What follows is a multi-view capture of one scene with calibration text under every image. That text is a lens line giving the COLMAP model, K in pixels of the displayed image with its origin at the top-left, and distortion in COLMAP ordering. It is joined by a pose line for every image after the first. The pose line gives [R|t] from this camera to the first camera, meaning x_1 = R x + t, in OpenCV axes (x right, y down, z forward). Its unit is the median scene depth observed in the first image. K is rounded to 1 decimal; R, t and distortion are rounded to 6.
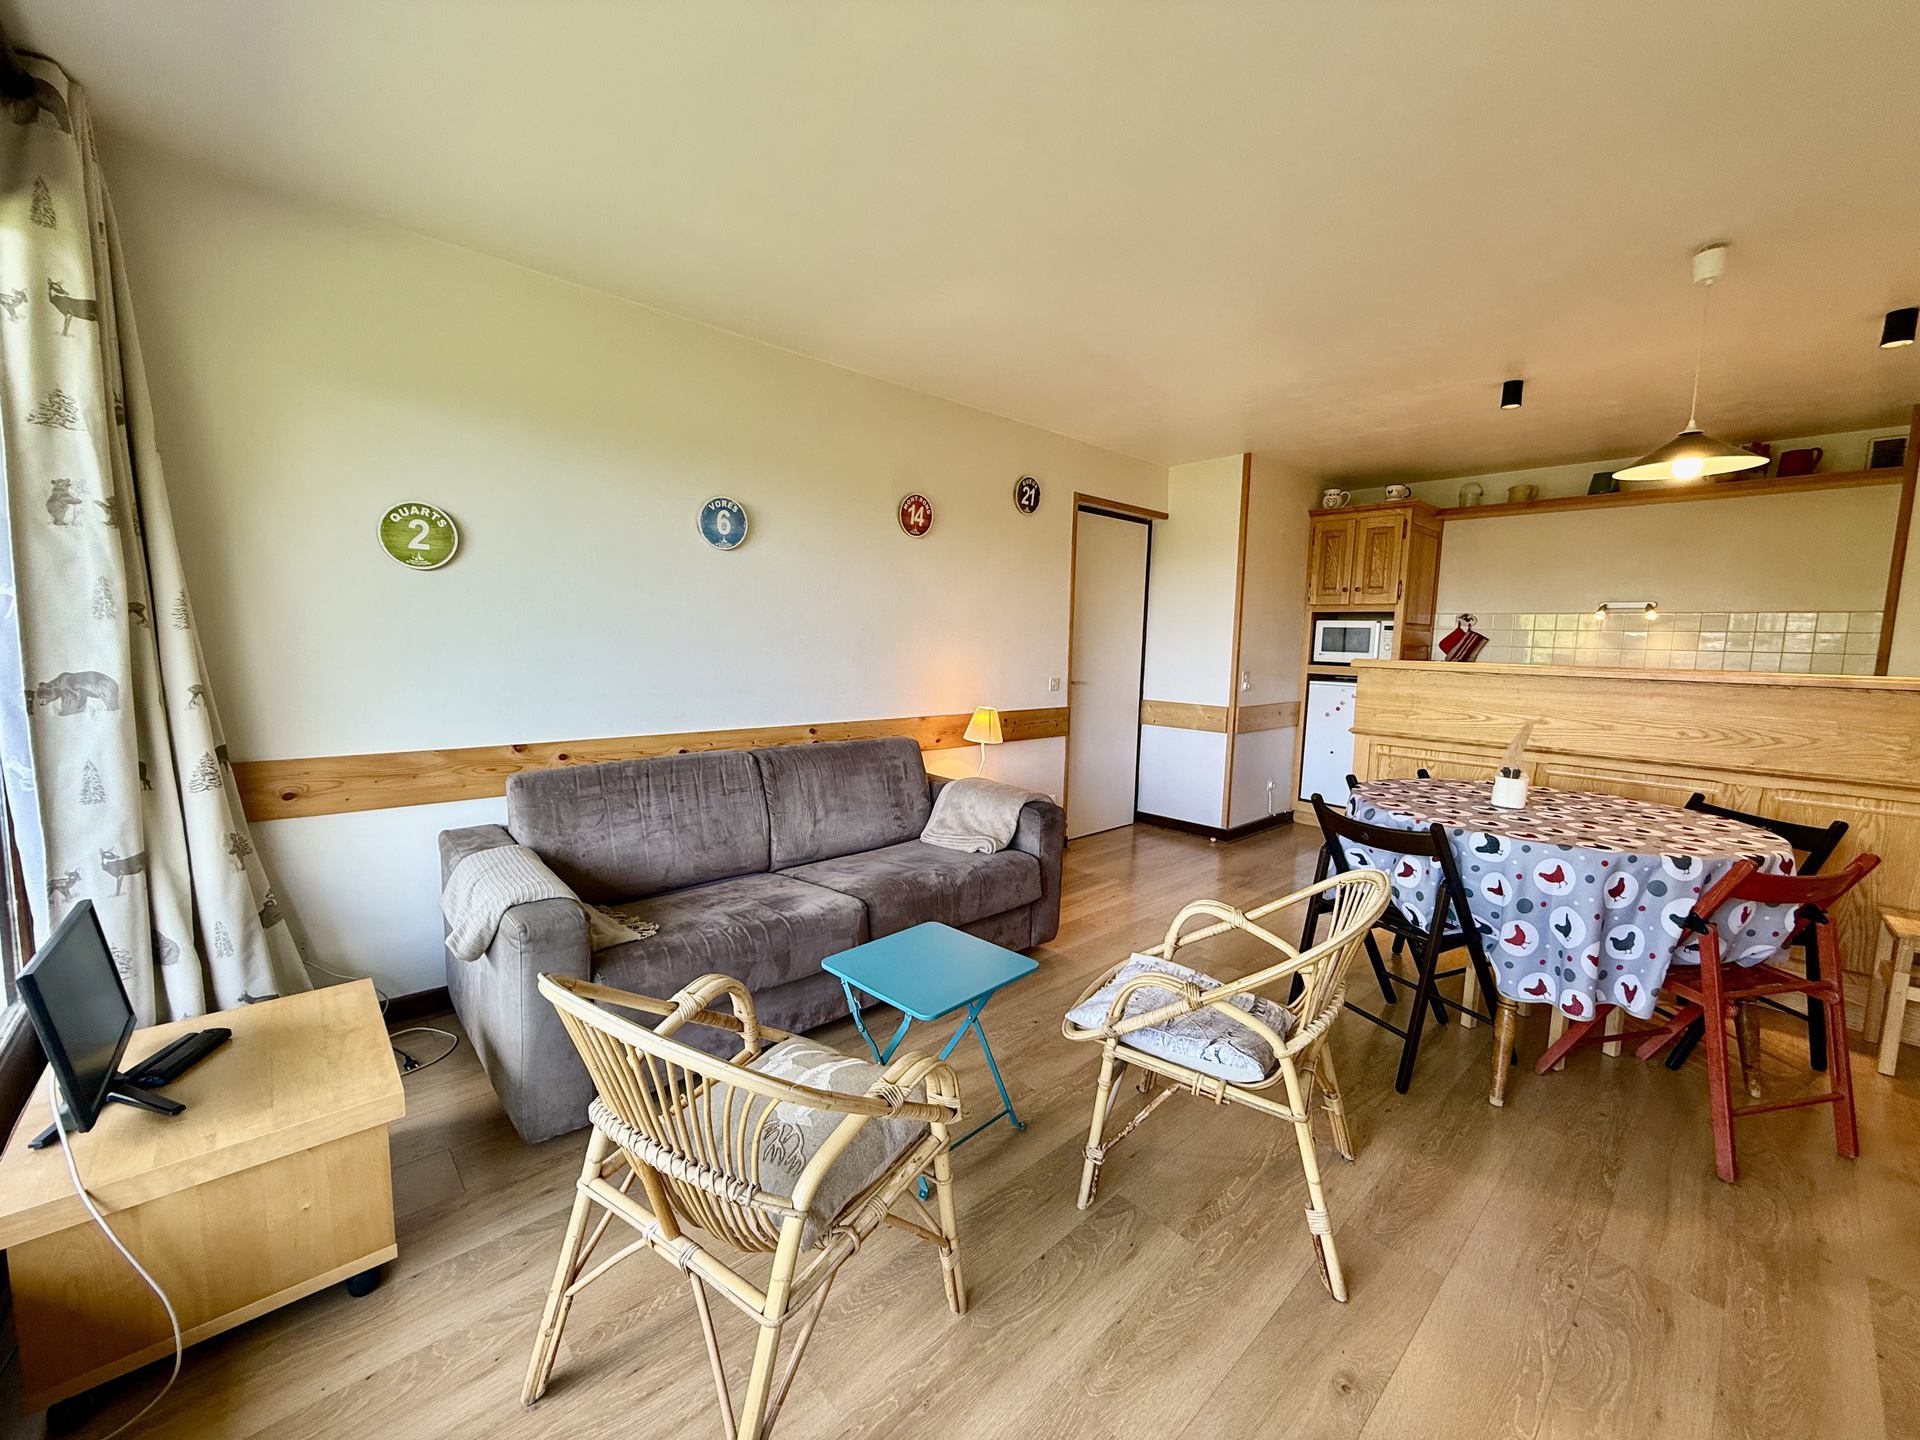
lens RADIAL K [[758.9, 0, 962.6], [0, 758.9, 716.4], [0, 0, 1]] dist [-0.000530, 0.000495]
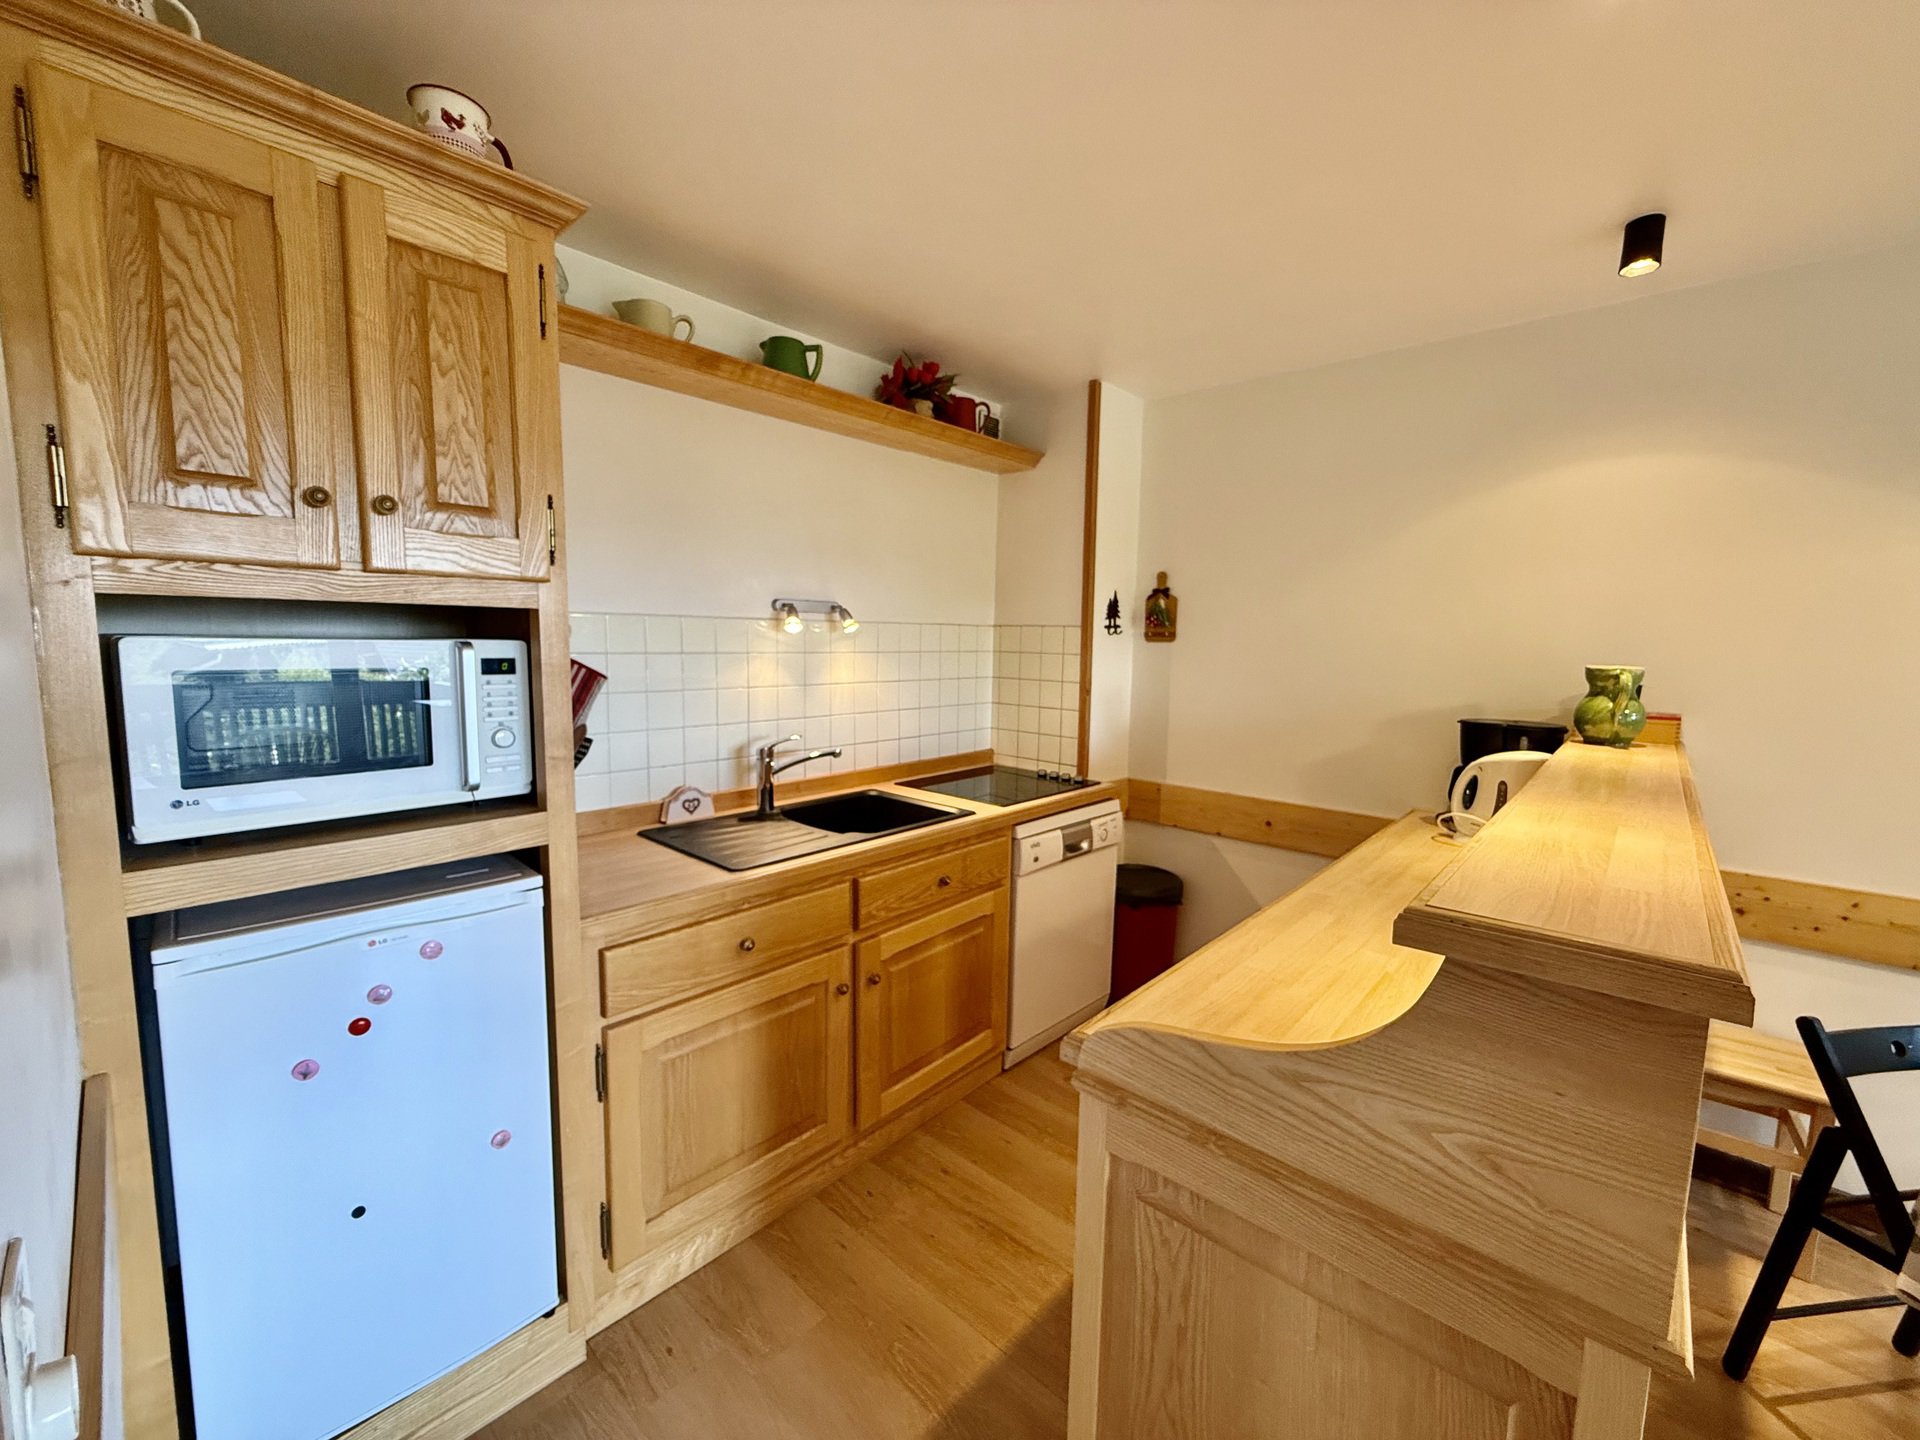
lens RADIAL K [[758.9, 0, 962.6], [0, 758.9, 716.4], [0, 0, 1]] dist [-0.000530, 0.000495]
pose [[-0.084856, -0.122736, 0.988805, 0.269946], [0.090906, 0.987292, 0.130350, -0.117407], [-0.992238, 0.100949, -0.072621, 0.842798]]
